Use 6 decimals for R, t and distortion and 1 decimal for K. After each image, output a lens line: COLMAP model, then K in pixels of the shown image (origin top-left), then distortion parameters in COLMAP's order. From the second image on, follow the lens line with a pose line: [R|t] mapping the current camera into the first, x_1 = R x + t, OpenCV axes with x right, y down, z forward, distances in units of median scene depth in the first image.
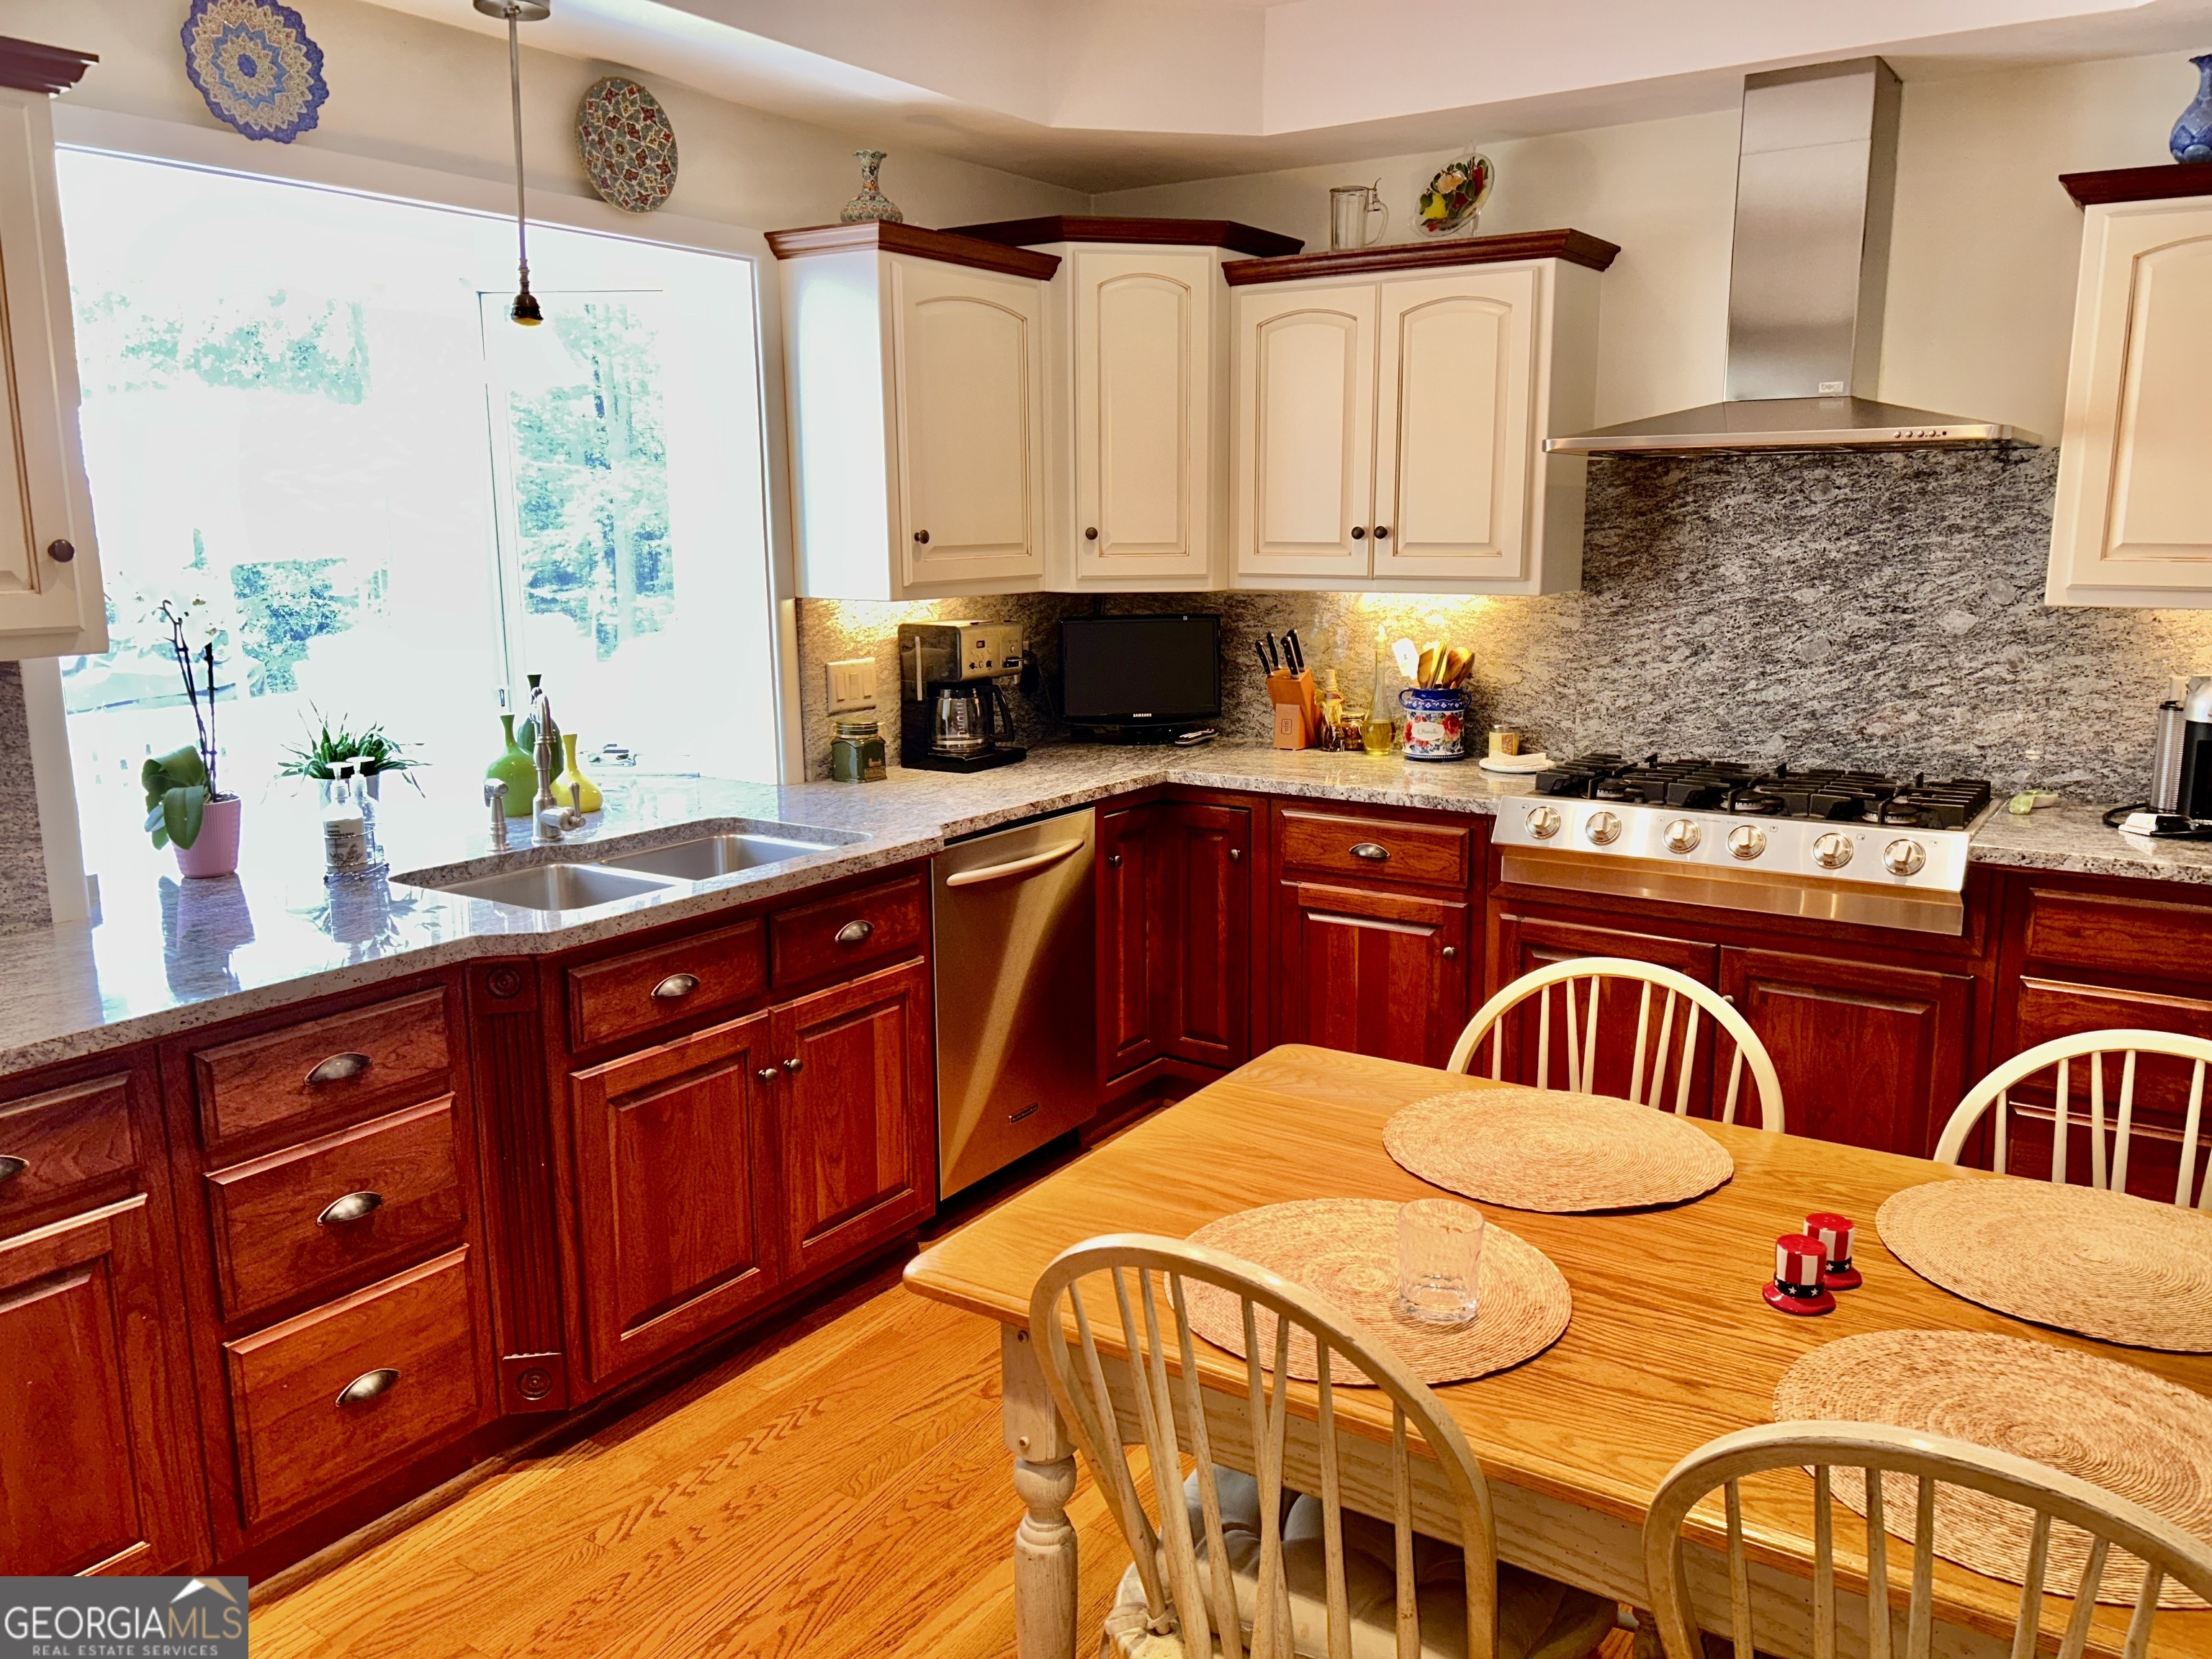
lens RADIAL K [[1701.5, 0, 1137.8], [0, 1701.5, 837.0], [0, 0, 1]] dist [0.047325, -0.070310]
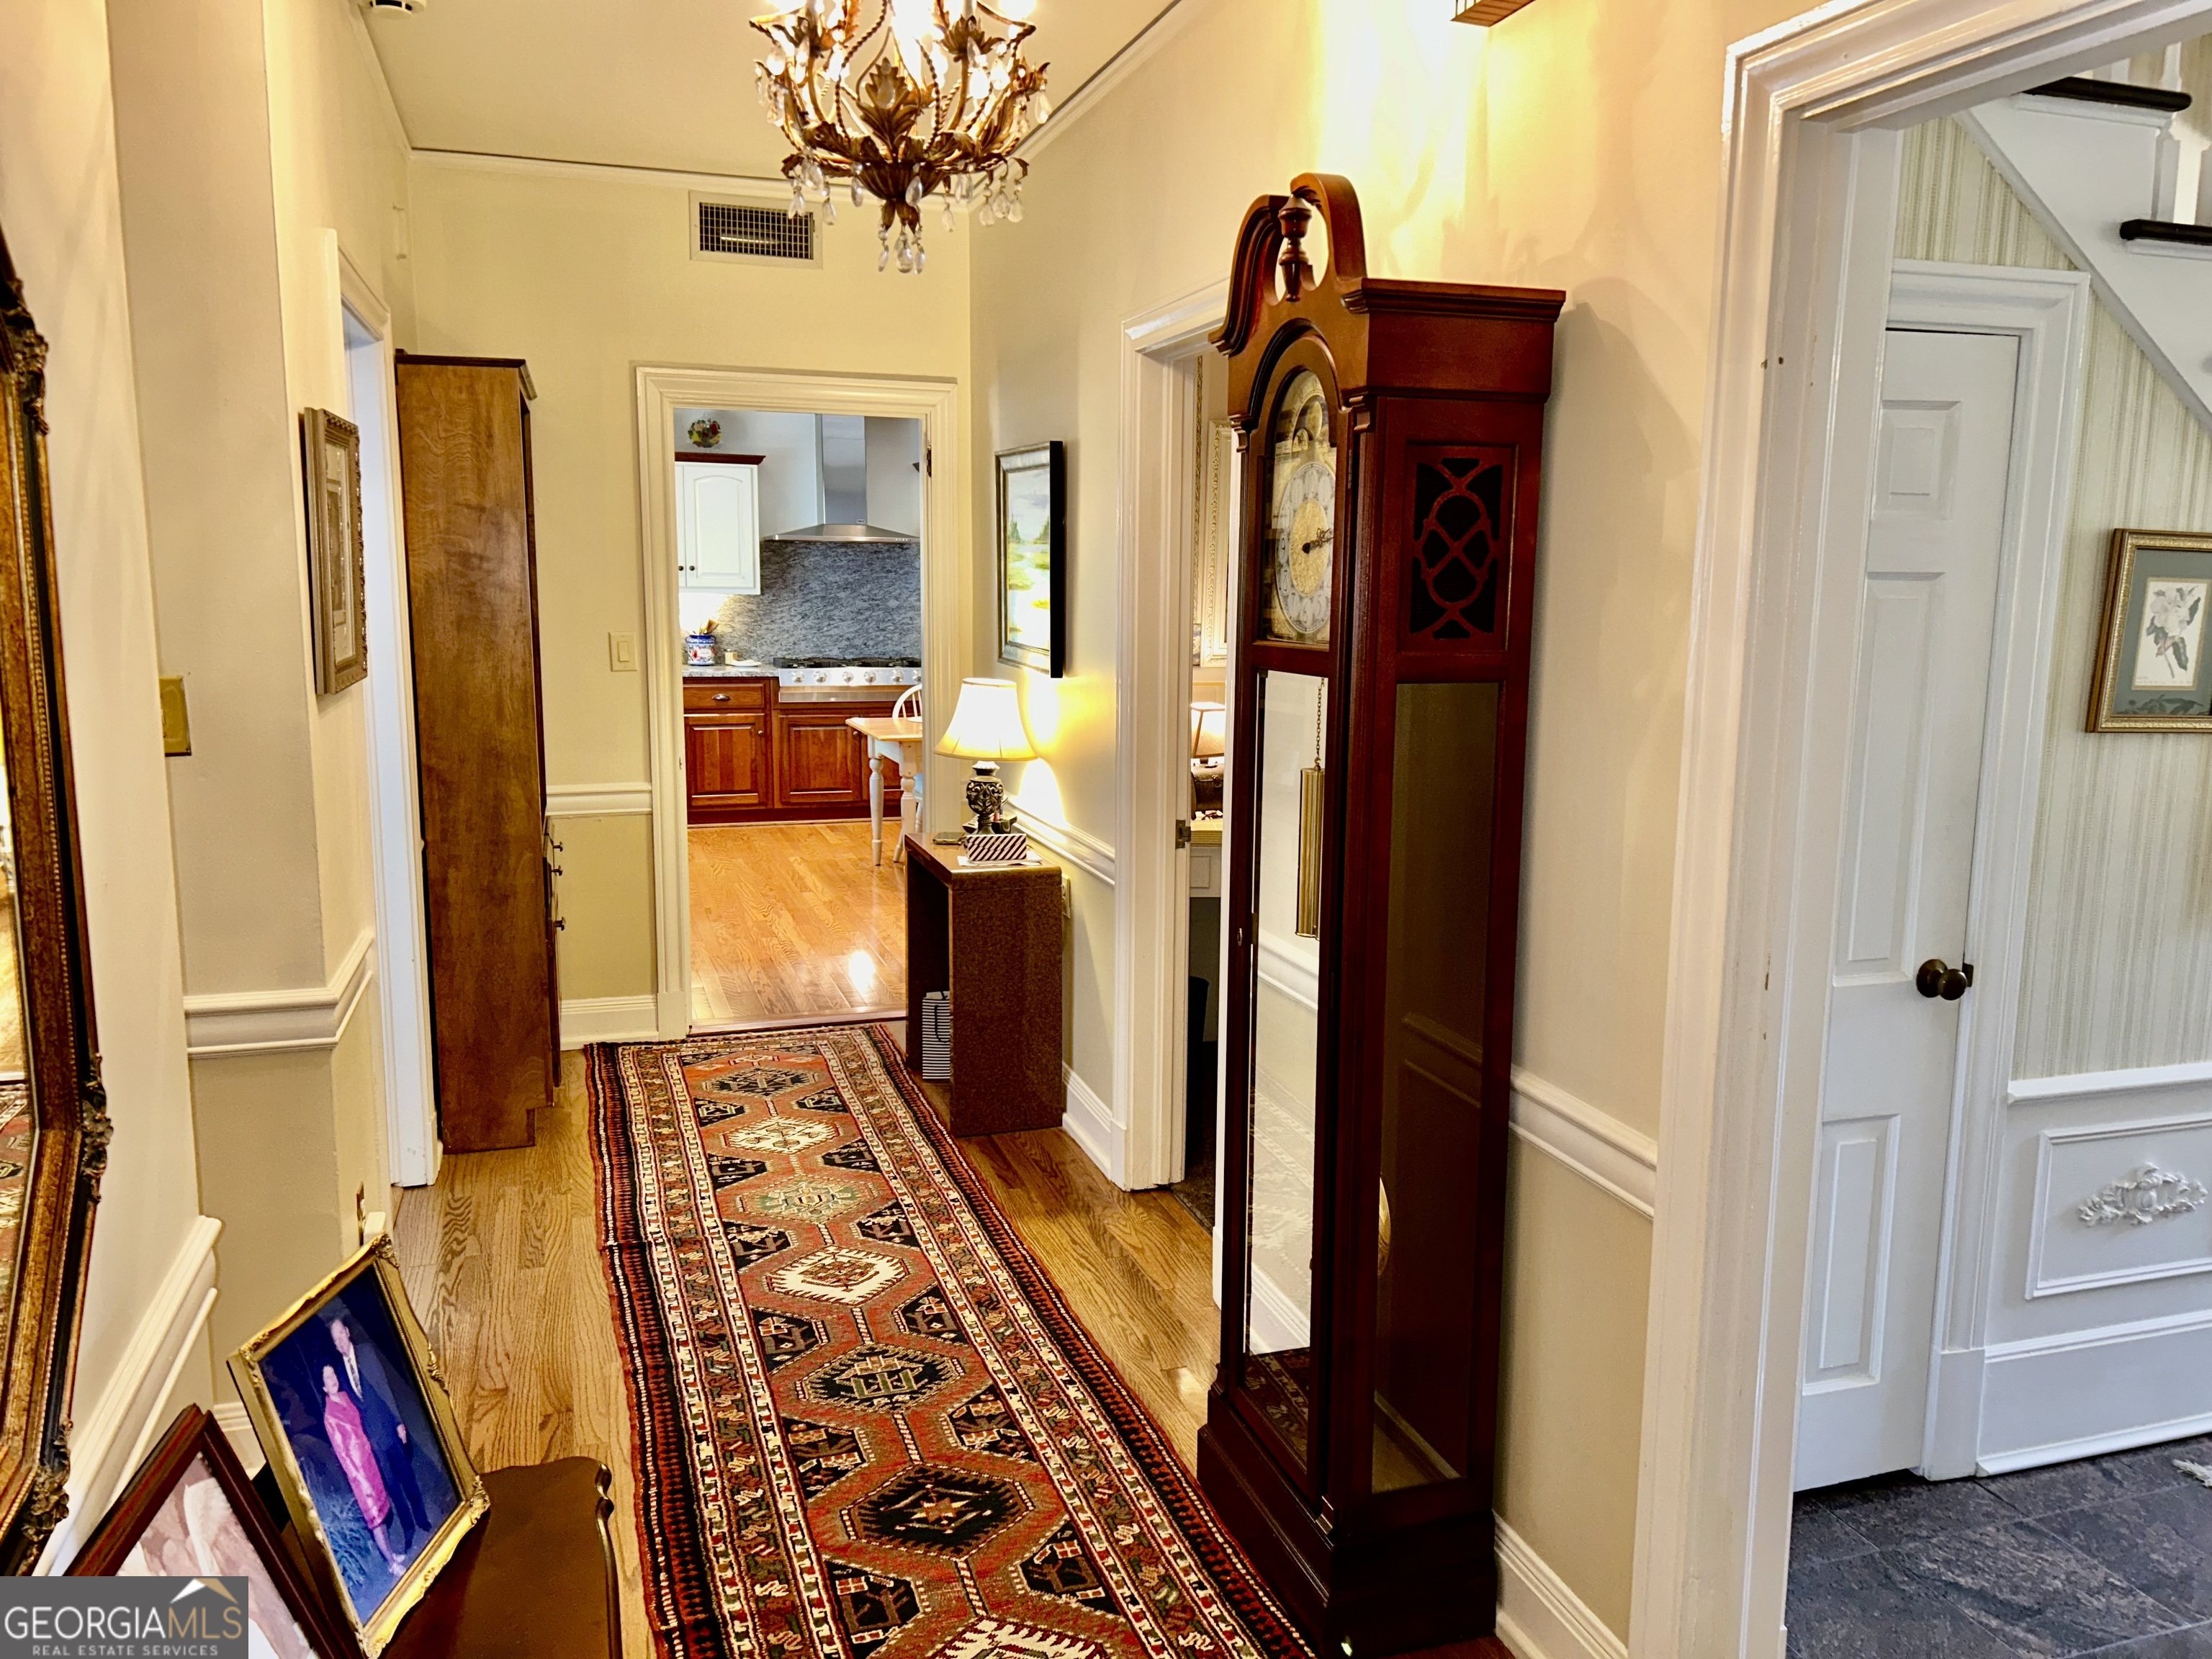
lens RADIAL K [[1701.5, 0, 1137.8], [0, 1701.5, 837.0], [0, 0, 1]] dist [0.047325, -0.070310]
pose [[0.616902, -0.112127, 0.779011, -1.452823], [0.126594, 0.991048, 0.042397, 0.181904], [-0.776792, 0.072464, 0.625575, -1.013464]]
